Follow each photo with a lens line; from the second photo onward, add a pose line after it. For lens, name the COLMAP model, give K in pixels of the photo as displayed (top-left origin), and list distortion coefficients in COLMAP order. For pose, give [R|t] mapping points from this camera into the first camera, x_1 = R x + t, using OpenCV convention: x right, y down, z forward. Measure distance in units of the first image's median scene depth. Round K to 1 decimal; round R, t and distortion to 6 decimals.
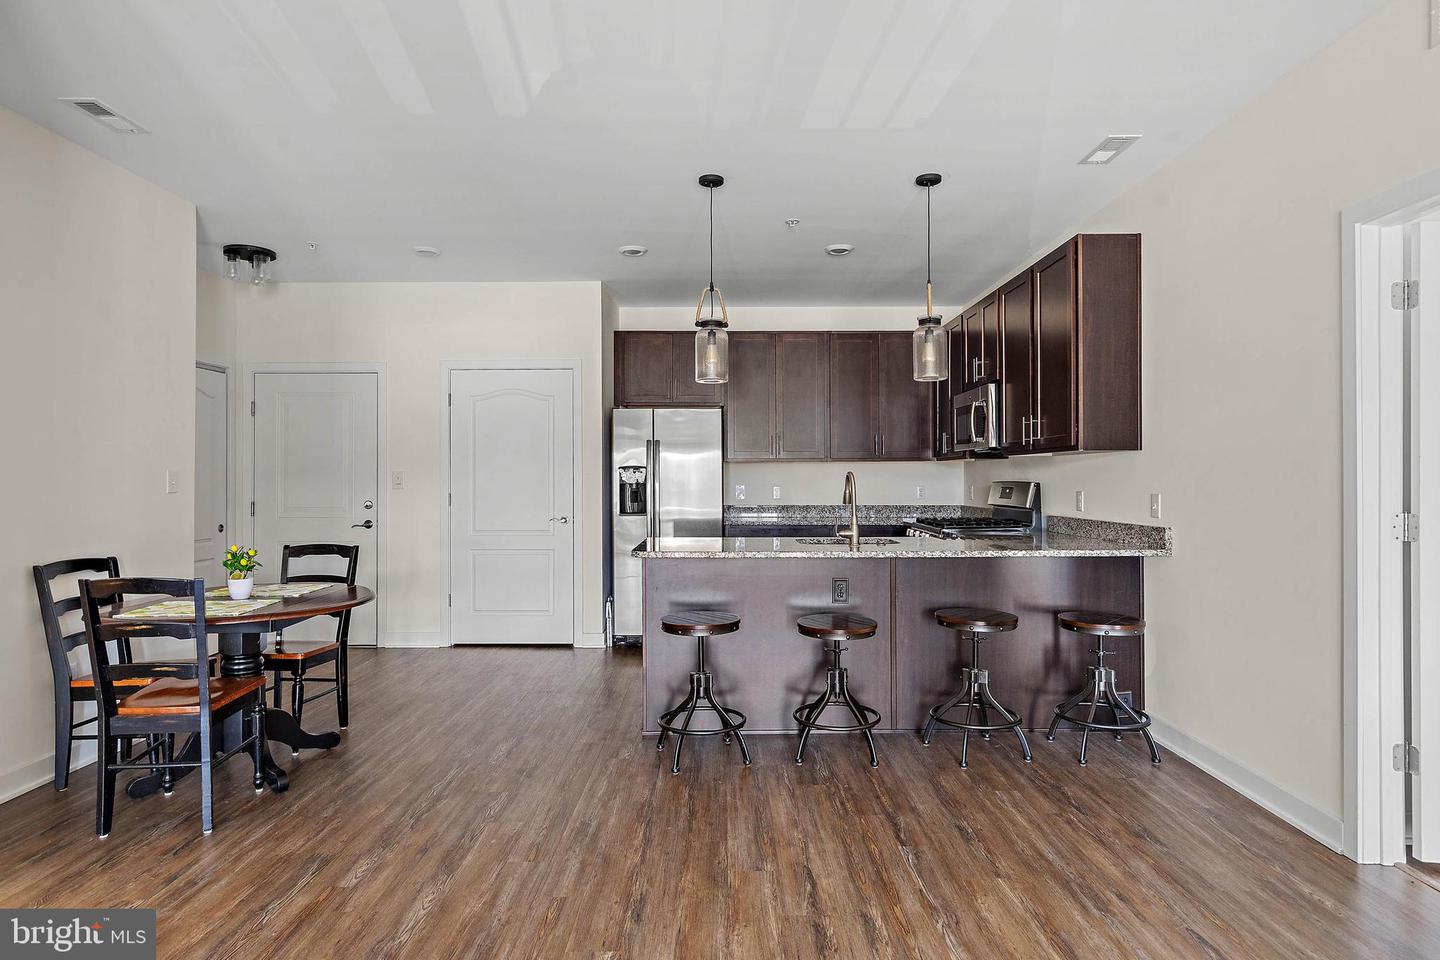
lens RADIAL K [[811.3, 0, 719.5], [0, 811.3, 472.0], [0, 0, 1]] dist [0.003767, 0.002053]
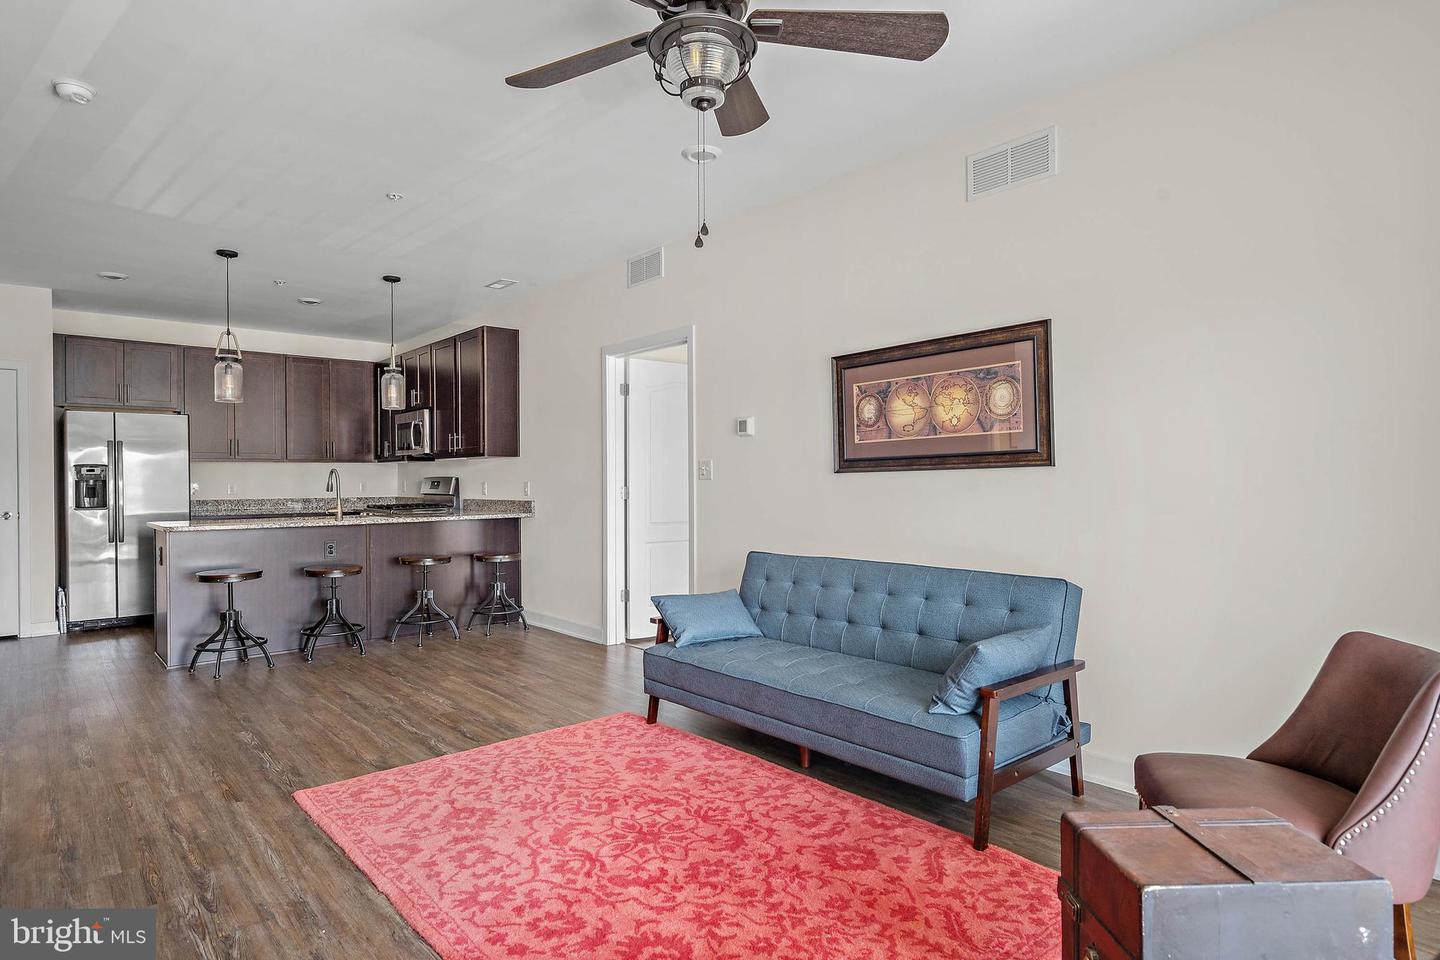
lens RADIAL K [[801.3, 0, 726.1], [0, 801.3, 477.4], [0, 0, 1]] dist [0.003207, 0.001360]
pose [[0.750783, -0.002056, 0.660546, -0.265551], [0.000703, 0.999997, 0.002313, 0.012855], [-0.660549, -0.001272, 0.750782, -0.547431]]
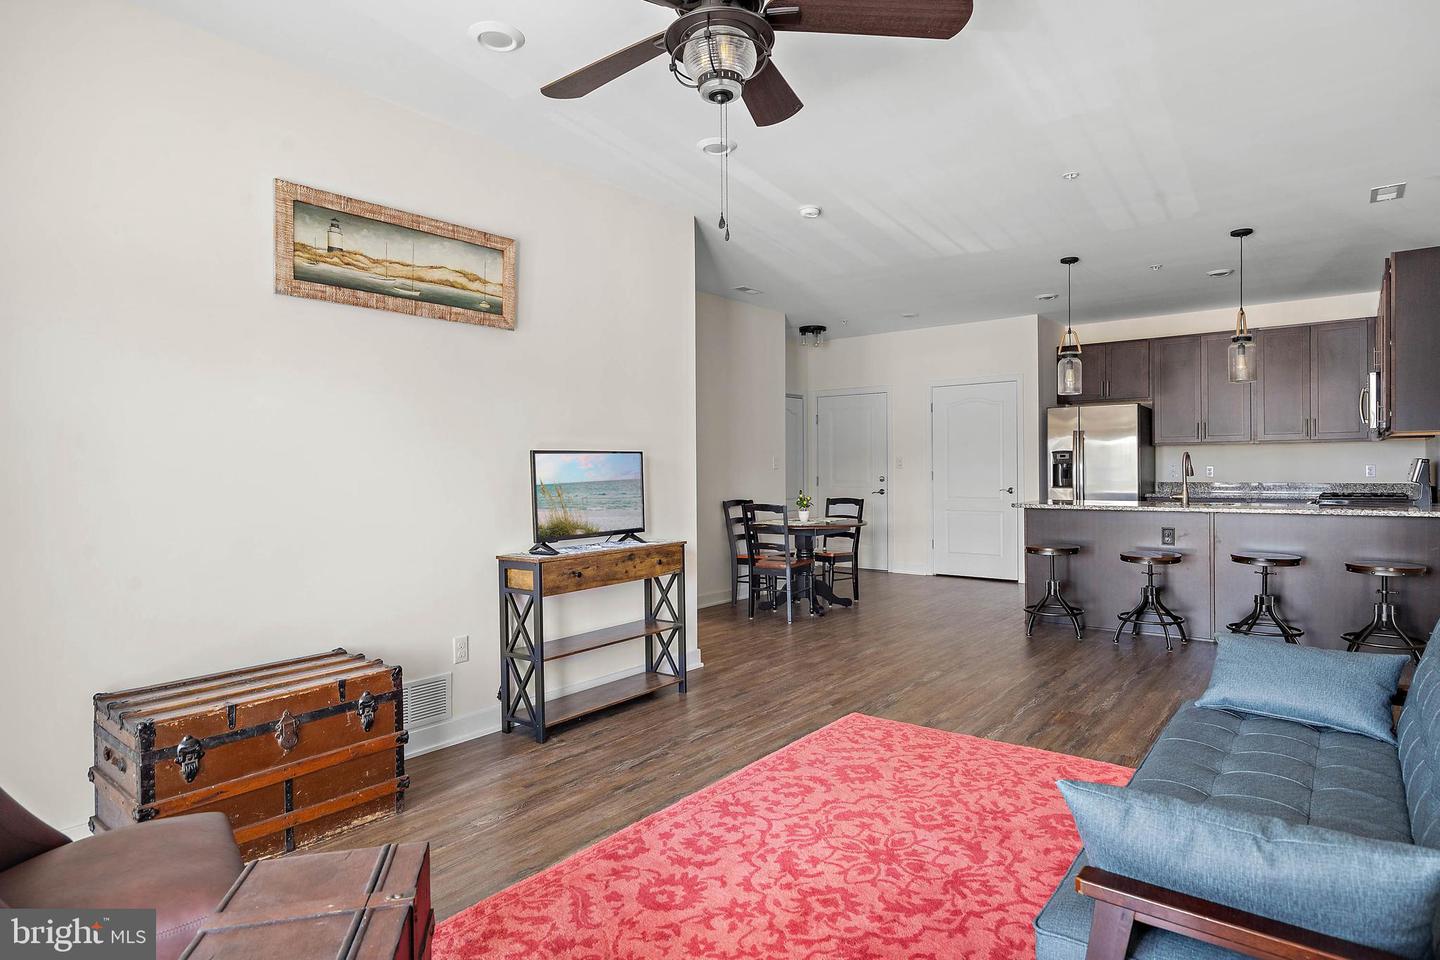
lens RADIAL K [[801.3, 0, 726.1], [0, 801.3, 477.4], [0, 0, 1]] dist [0.003207, 0.001360]
pose [[0.791074, 0.002636, -0.611714, 0.386433], [0.010814, 0.999774, 0.018294, 0.009581], [0.611624, -0.021087, 0.790867, -0.559657]]
